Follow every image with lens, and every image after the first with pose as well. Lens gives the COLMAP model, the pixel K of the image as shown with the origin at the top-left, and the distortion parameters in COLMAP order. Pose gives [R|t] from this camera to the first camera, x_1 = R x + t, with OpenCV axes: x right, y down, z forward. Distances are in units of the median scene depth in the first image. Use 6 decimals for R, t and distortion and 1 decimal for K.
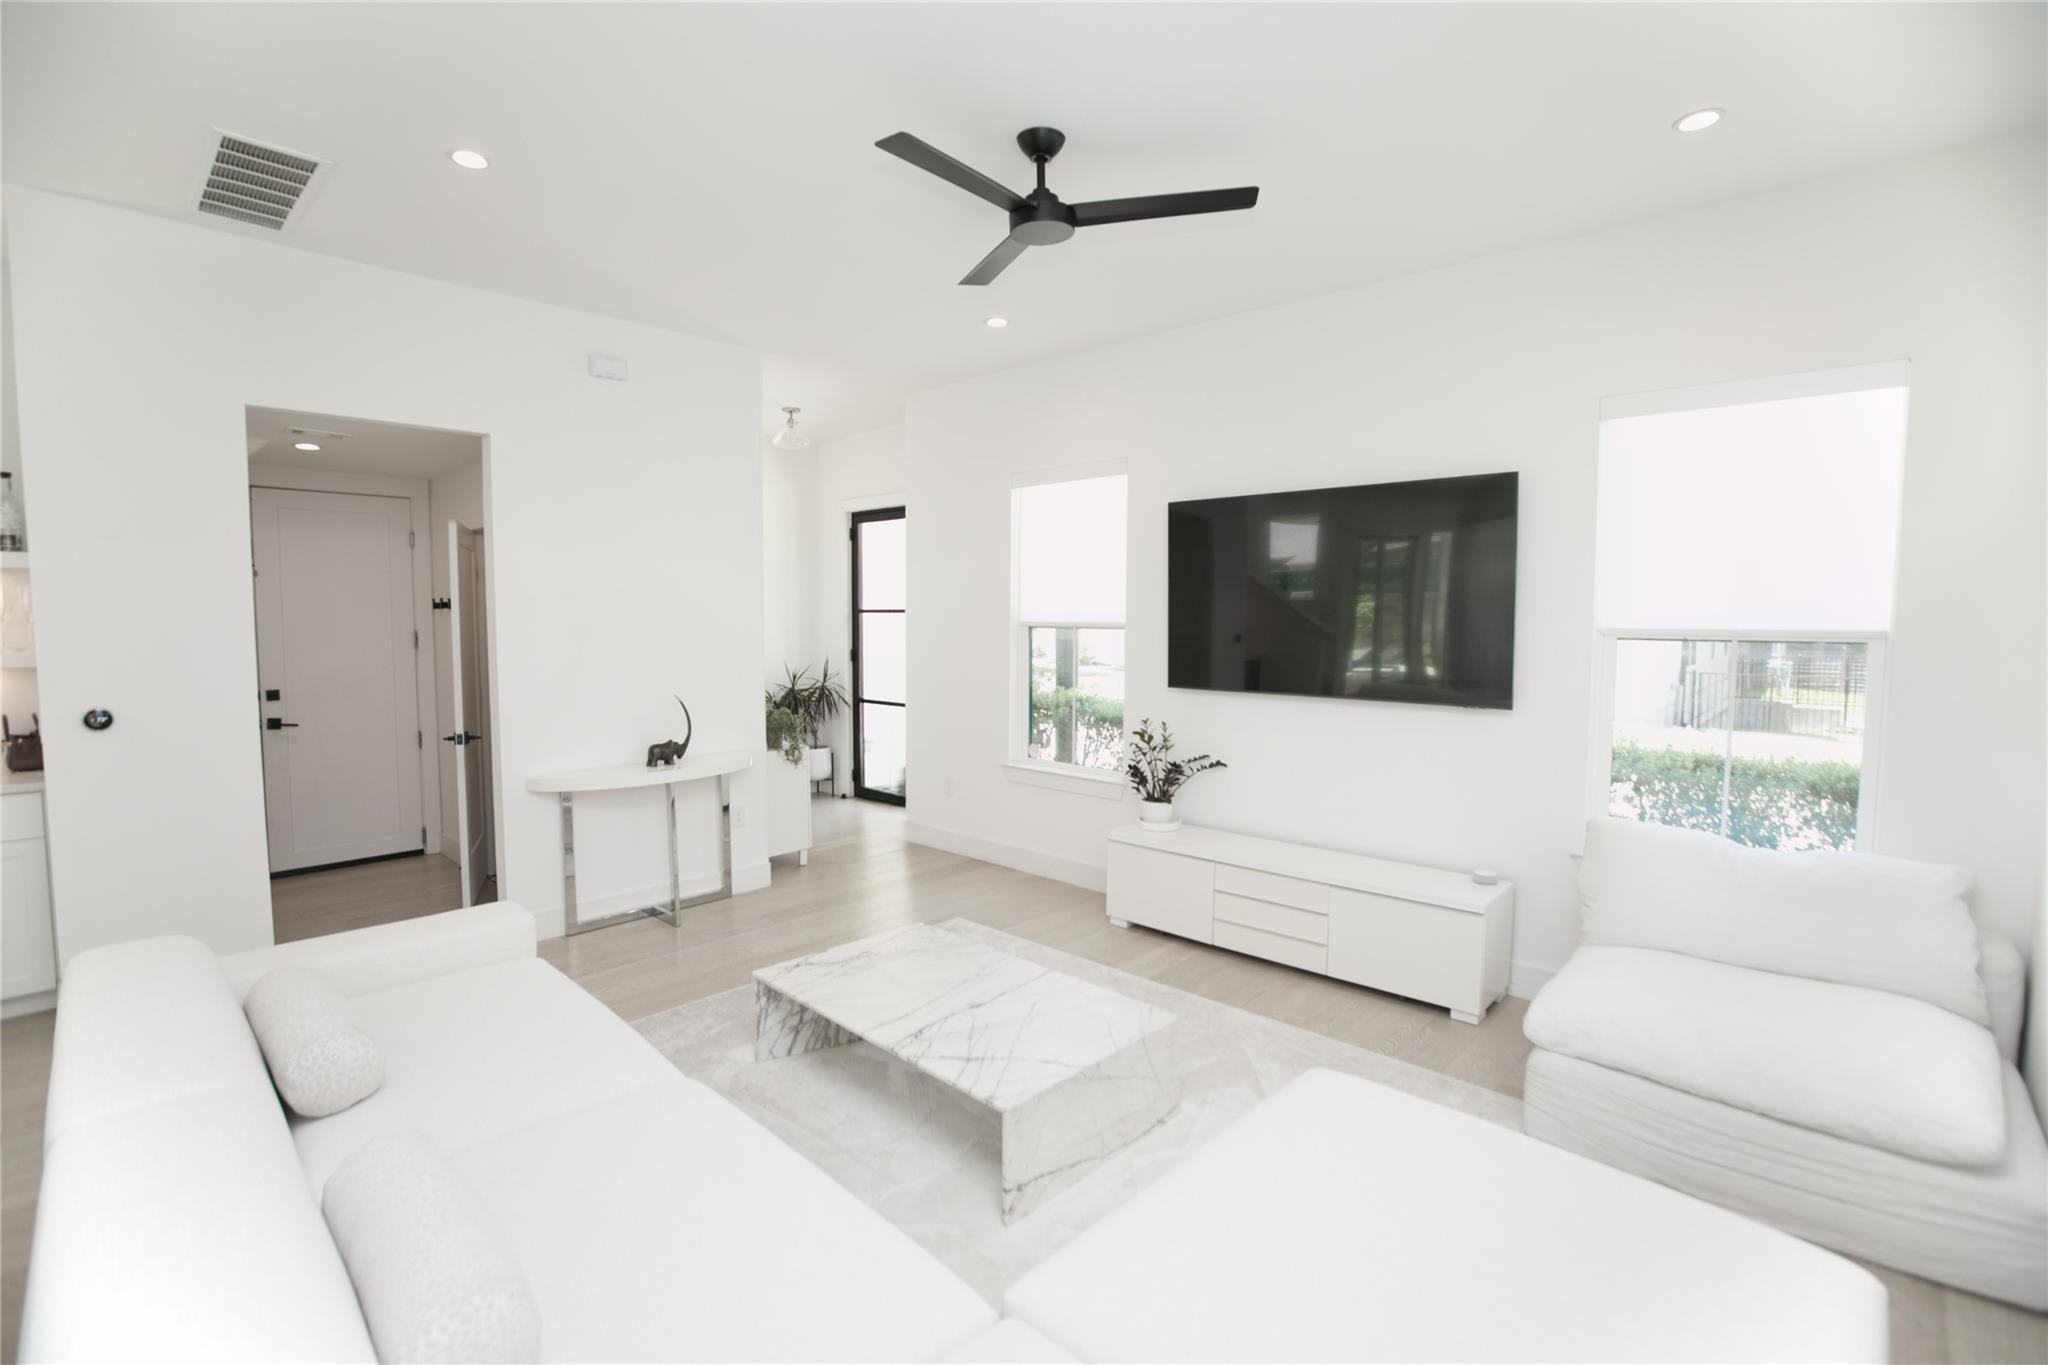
lens RADIAL K [[911.9, 0, 1022.3], [0, 911.9, 678.9], [0, 0, 1]] dist [-0.021347, 0.000005]
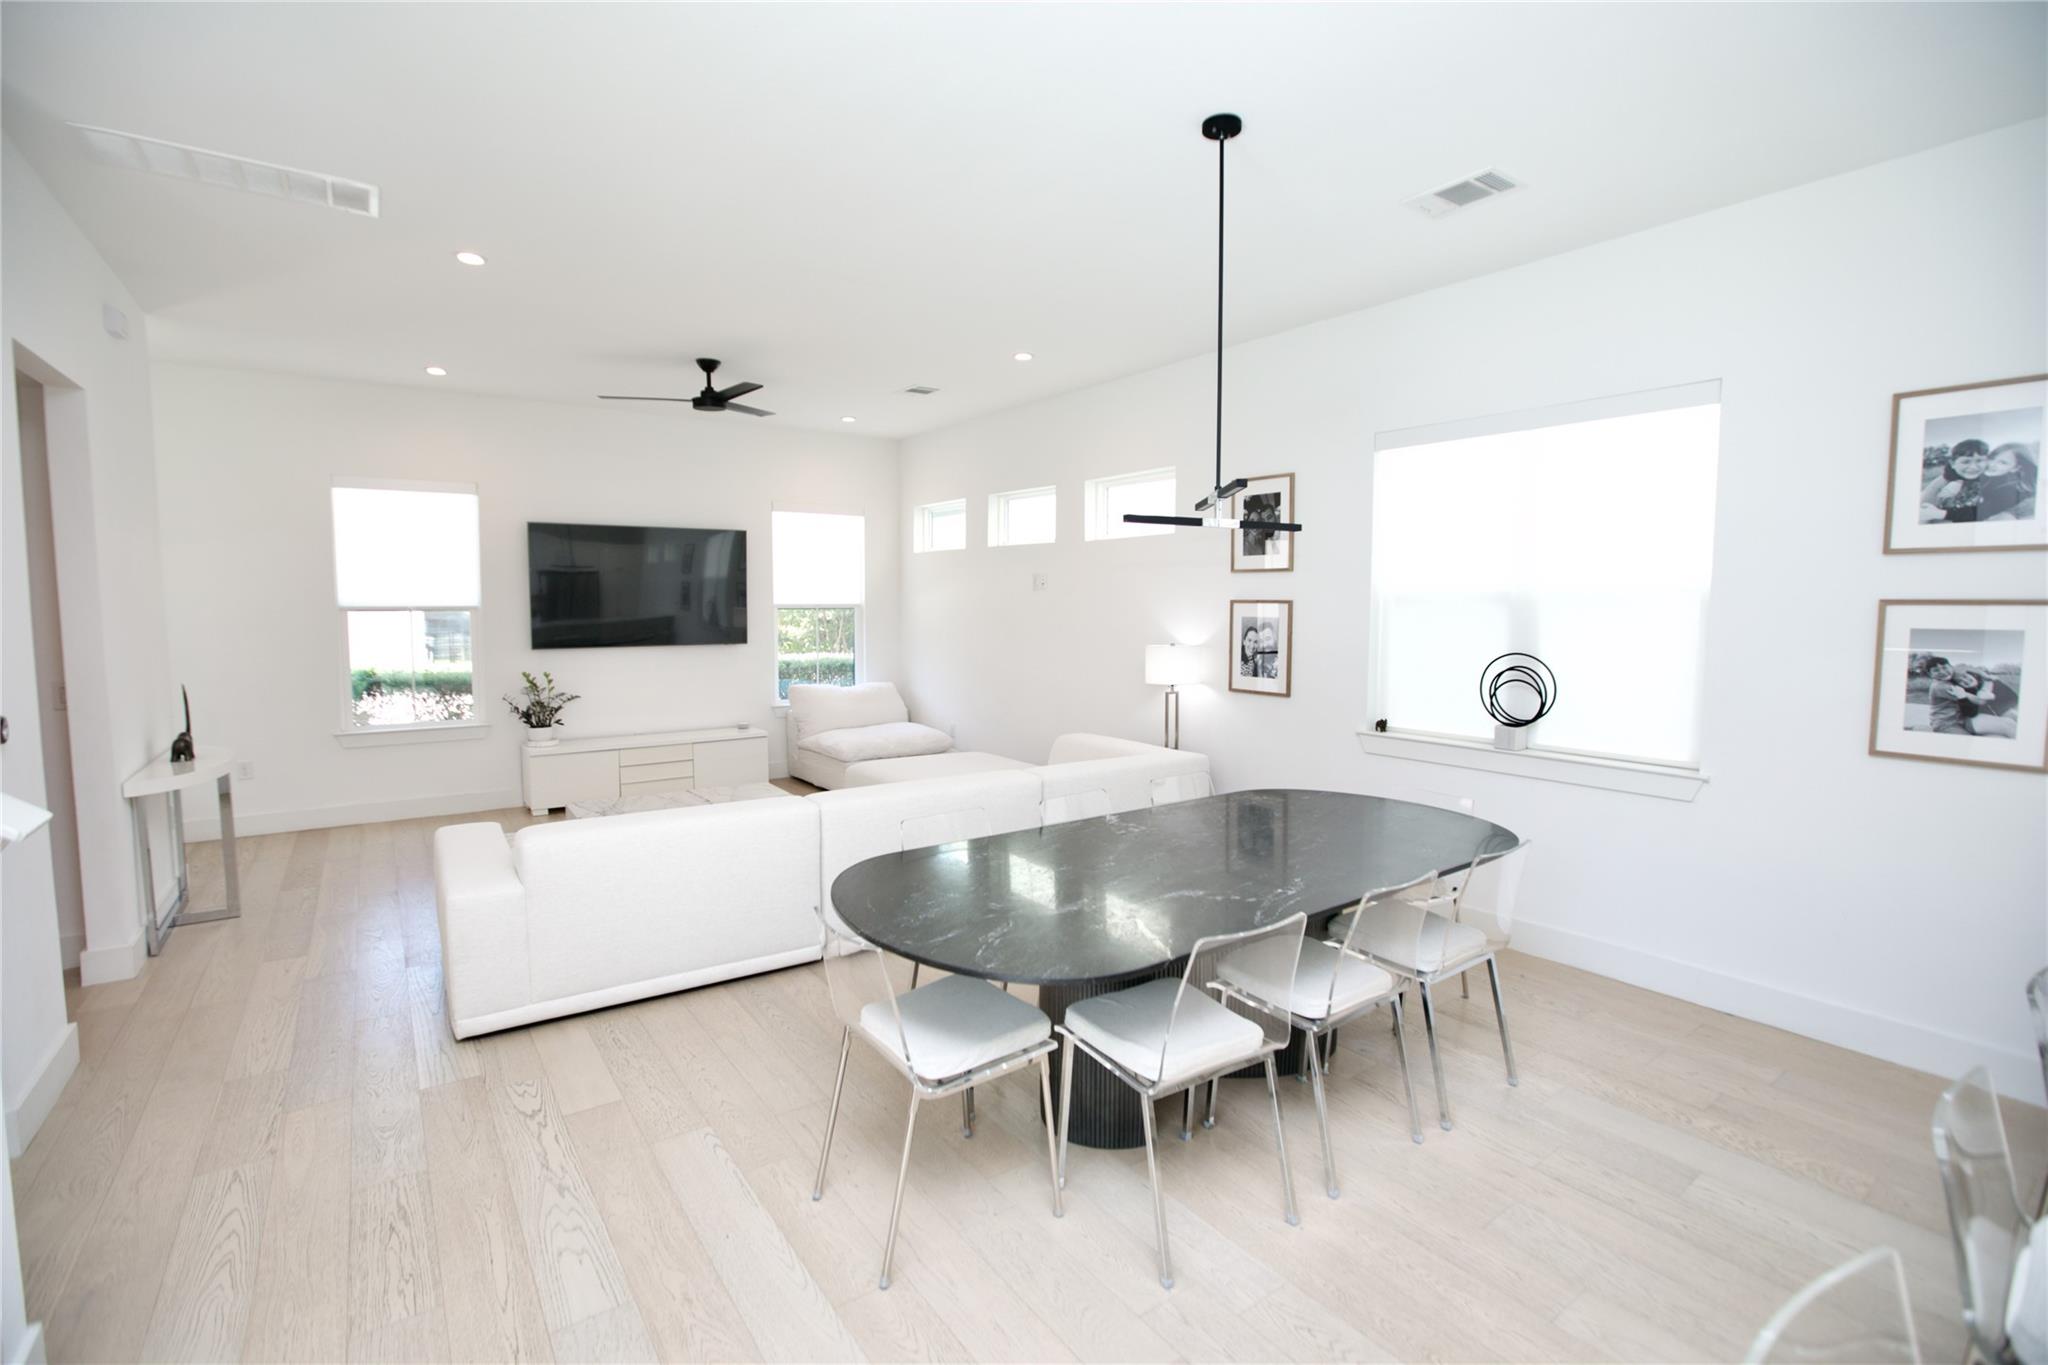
lens RADIAL K [[977.2, 0, 1021.8], [0, 977.2, 684.1], [0, 0, 1]] dist [-0.061215, 0.000145]
pose [[0.191156, -0.085771, 0.977805, -1.260907], [0.069254, 0.994871, 0.073729, 0.004580], [-0.979114, 0.053623, 0.196115, -0.043038]]
